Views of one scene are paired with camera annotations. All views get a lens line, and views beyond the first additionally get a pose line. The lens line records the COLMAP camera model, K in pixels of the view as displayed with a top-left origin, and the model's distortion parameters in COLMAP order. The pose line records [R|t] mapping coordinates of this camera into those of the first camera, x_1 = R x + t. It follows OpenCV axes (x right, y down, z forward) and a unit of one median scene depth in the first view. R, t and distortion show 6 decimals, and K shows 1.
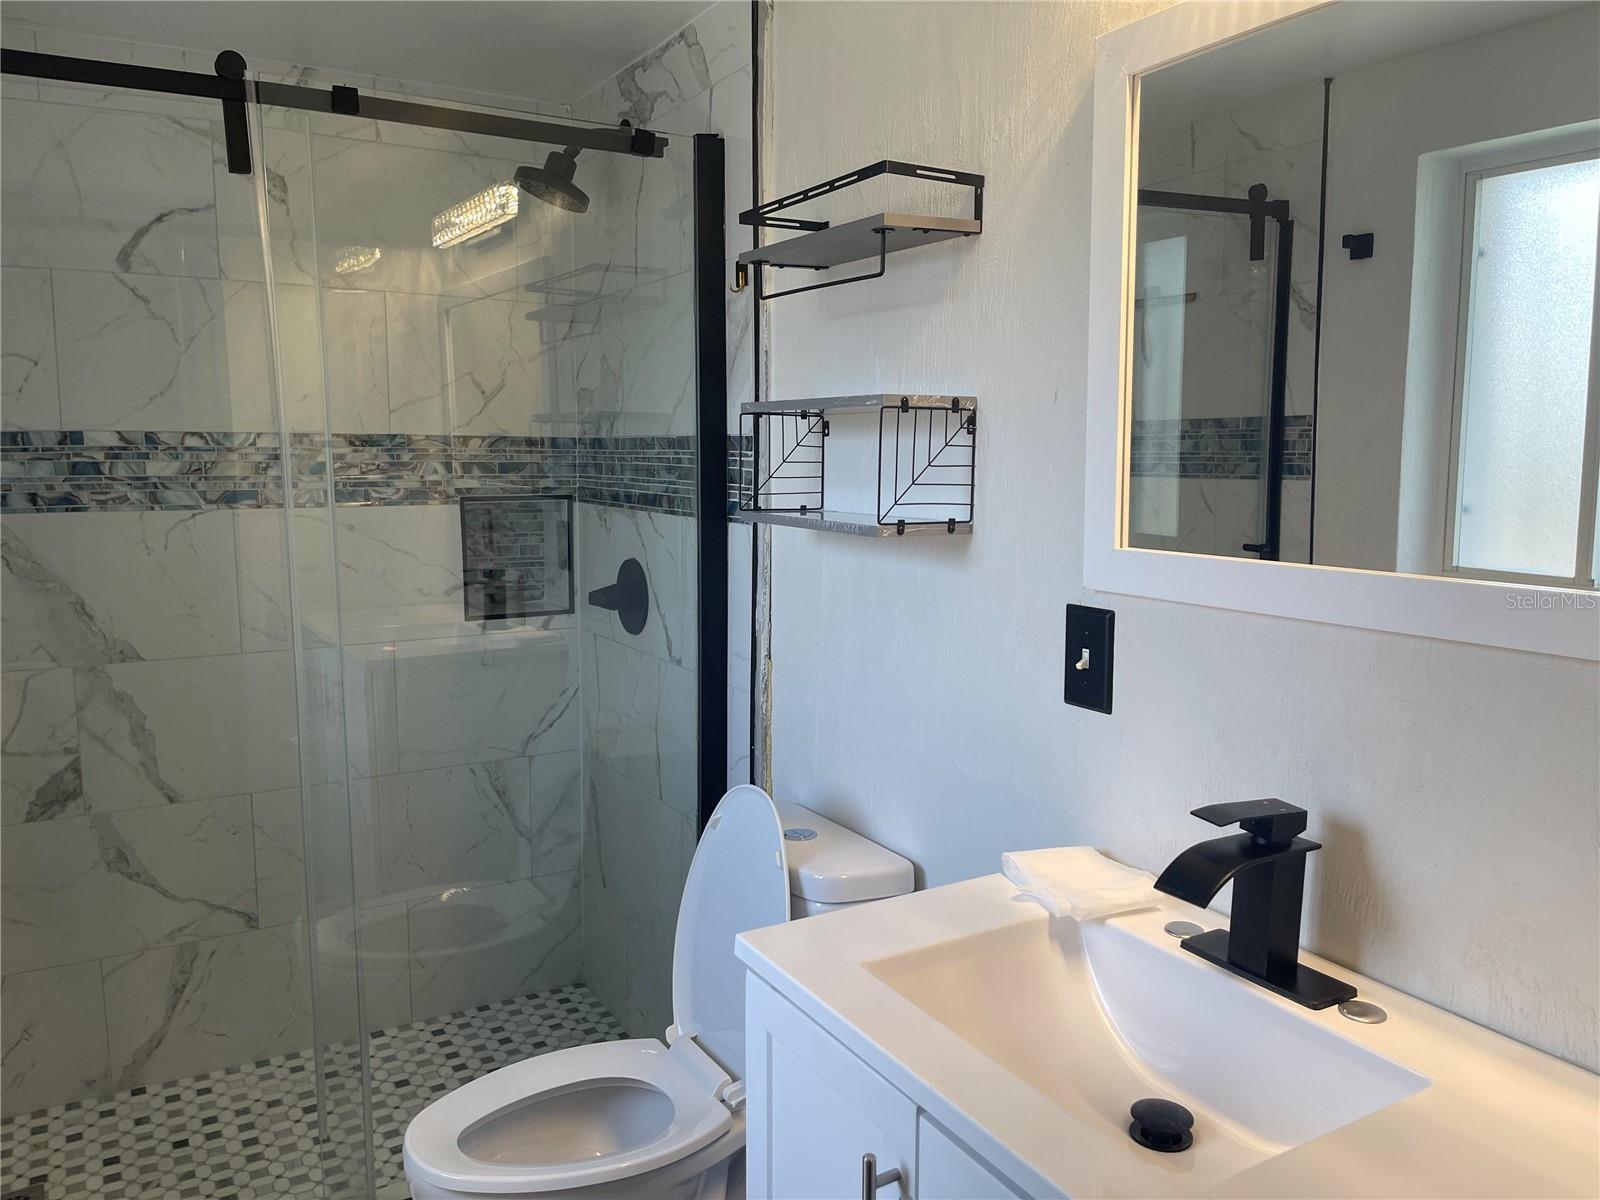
lens RADIAL K [[1204.3, 0, 820.0], [0, 1204.3, 610.4], [0, 0, 1]] dist [0.066364, -0.089930]
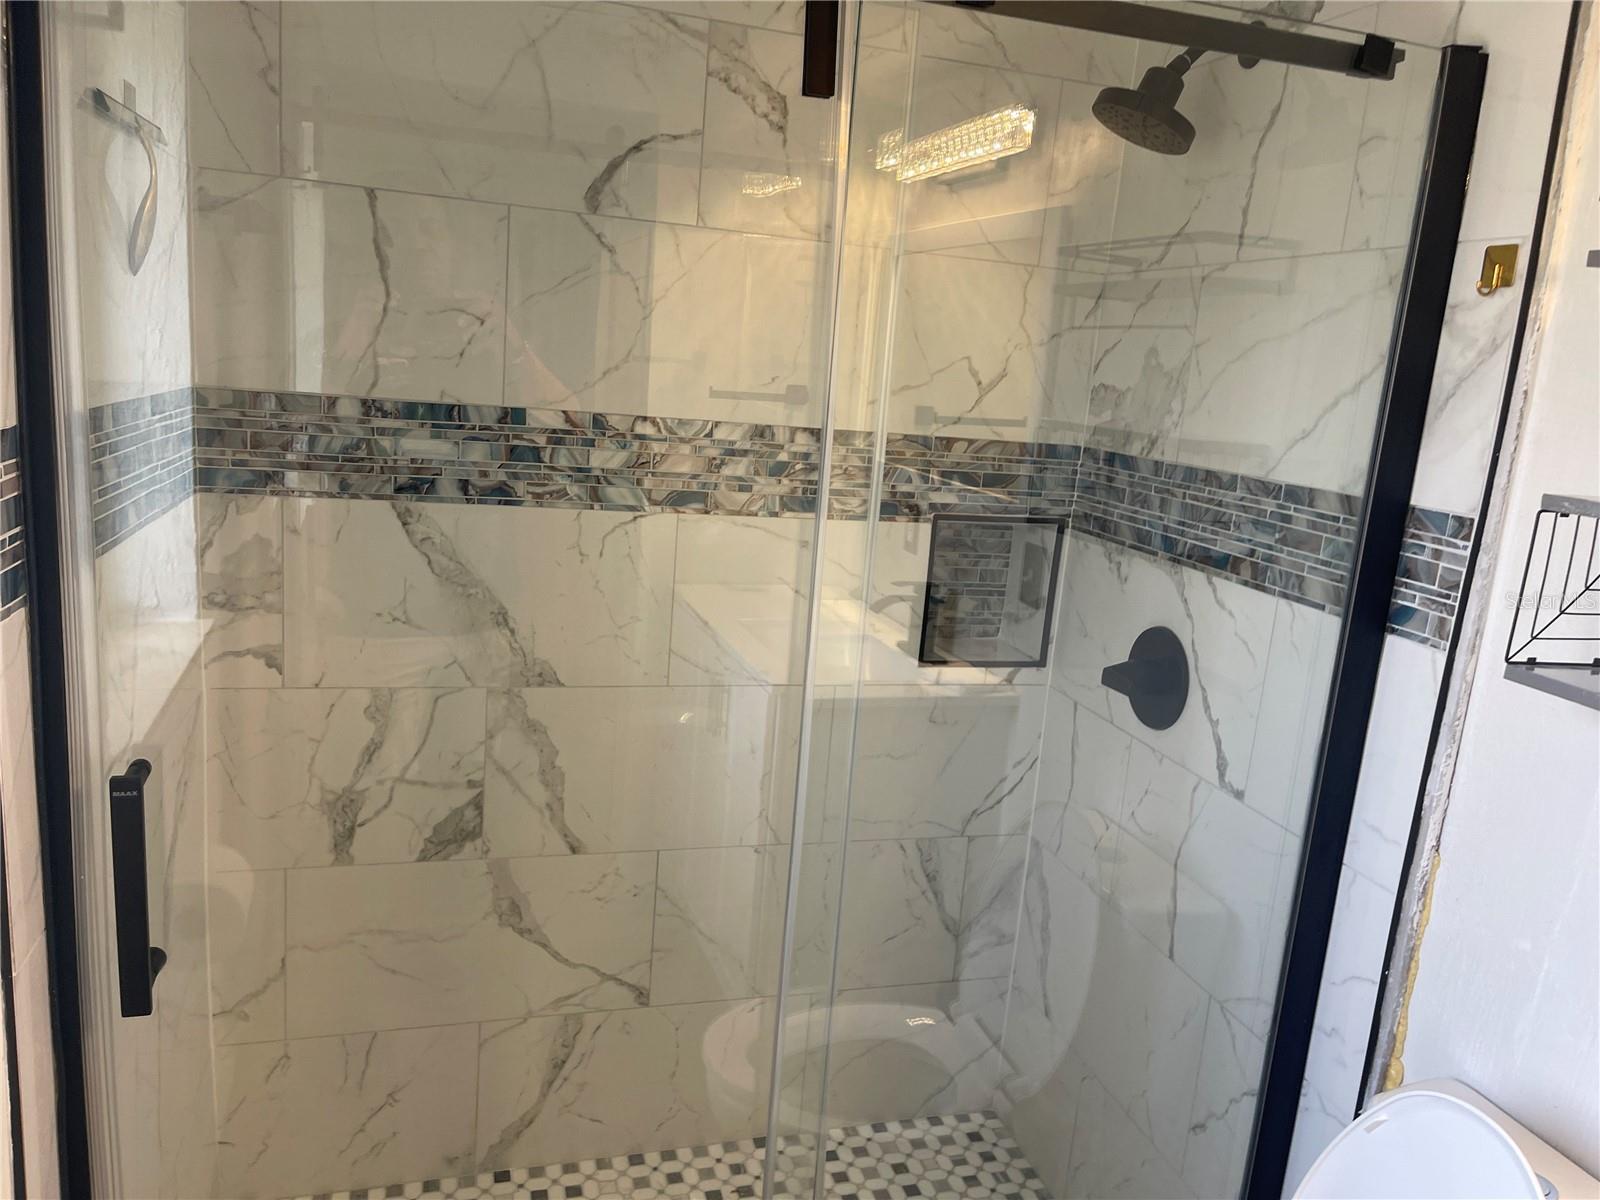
lens RADIAL K [[1204.3, 0, 812.8], [0, 1204.3, 601.1], [0, 0, 1]] dist [0.066364, -0.089930]
pose [[0.965591, 0.122600, -0.229354, -0.212101], [-0.109930, 0.991660, 0.067276, -0.092774], [0.235689, -0.039748, 0.971015, 0.246034]]
